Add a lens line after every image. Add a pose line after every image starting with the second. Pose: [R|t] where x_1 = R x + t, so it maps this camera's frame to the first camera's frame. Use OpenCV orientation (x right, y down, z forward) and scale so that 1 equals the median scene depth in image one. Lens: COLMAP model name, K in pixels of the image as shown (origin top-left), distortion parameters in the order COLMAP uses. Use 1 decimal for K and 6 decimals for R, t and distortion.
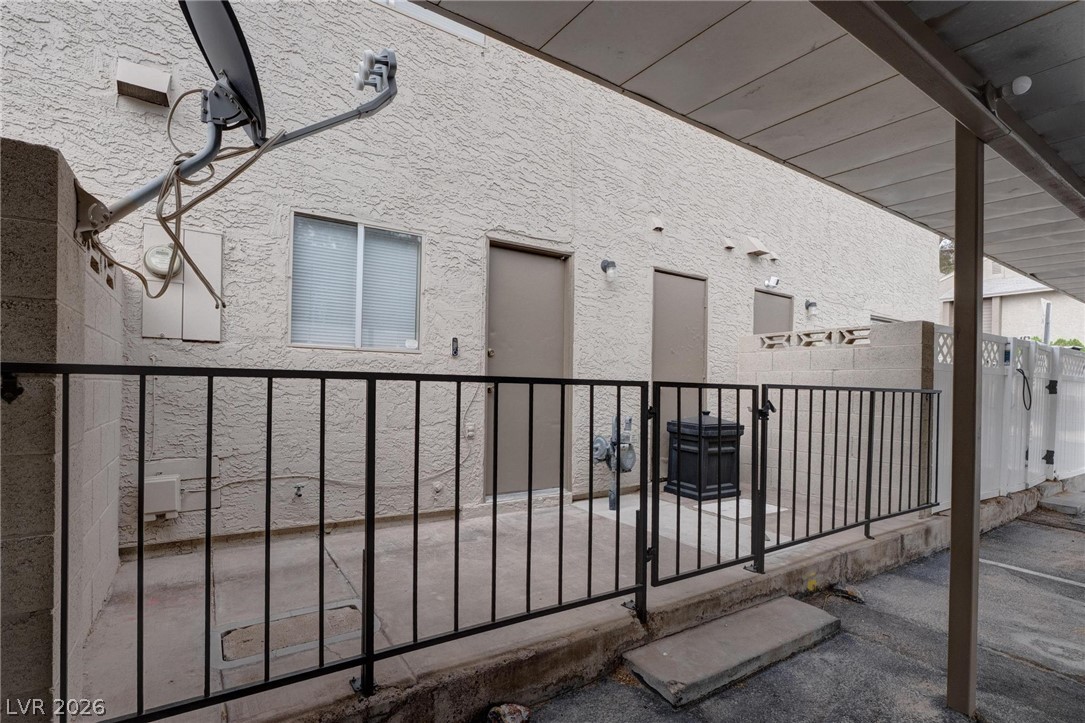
lens RADIAL K [[498.0, 0, 542.1], [0, 498.0, 367.1], [0, 0, 1]] dist [-0.007692, 0.002003]
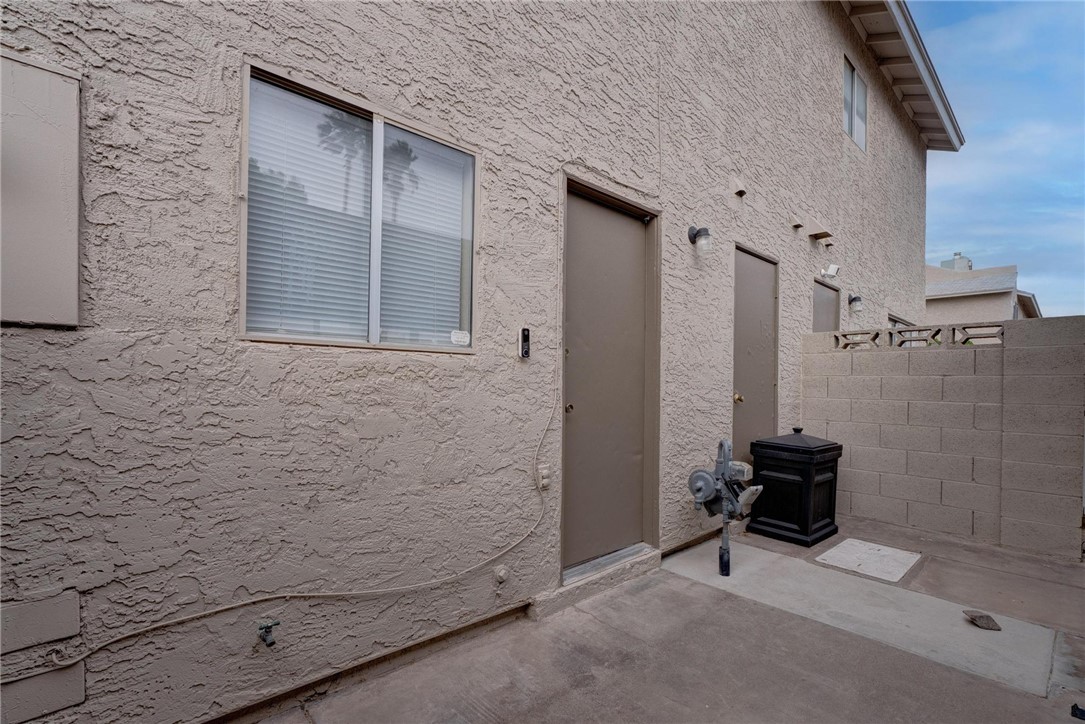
lens RADIAL K [[498.0, 0, 558.6], [0, 498.0, 373.7], [0, 0, 1]] dist [-0.007692, 0.002003]
pose [[0.989610, -0.001015, 0.143773, -0.214205], [-0.001387, 0.999861, 0.016604, -0.013115], [-0.143770, -0.016630, 0.989471, 0.371082]]
